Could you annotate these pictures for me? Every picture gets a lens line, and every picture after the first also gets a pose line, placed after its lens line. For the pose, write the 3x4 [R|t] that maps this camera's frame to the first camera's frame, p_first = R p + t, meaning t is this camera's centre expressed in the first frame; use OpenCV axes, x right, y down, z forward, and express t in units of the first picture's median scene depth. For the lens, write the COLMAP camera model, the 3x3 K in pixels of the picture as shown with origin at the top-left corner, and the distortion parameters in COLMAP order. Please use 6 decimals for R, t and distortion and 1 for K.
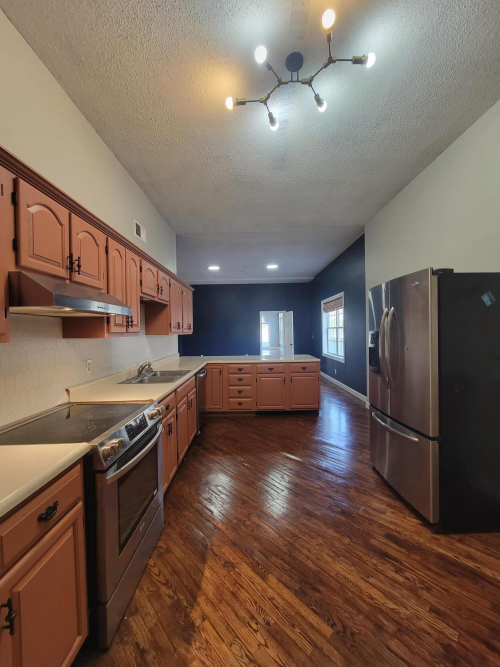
lens RADIAL K [[272.8, 0, 250.9], [0, 272.8, 333.4], [0, 0, 1]] dist [0.000443, 0.000065]
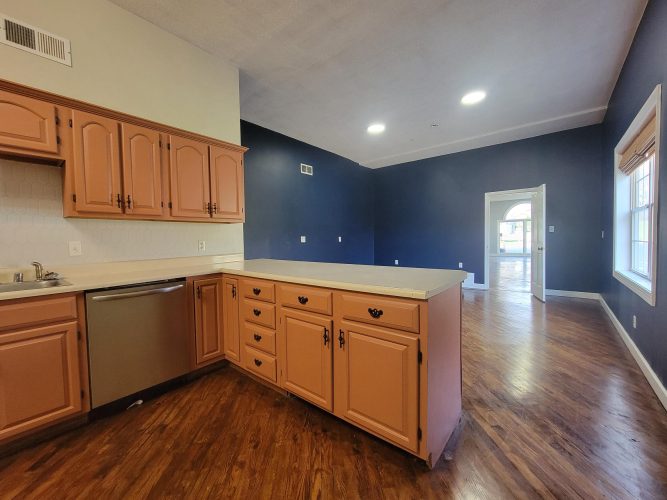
lens RADIAL K [[272.8, 0, 333.4], [0, 272.8, 251.1], [0, 0, 1]] dist [0.000443, 0.000065]
pose [[0.777097, 0.032930, -0.628518, 0.356368], [-0.001812, 0.998743, 0.050087, 0.038639], [0.629378, -0.037784, 0.776180, 0.715796]]
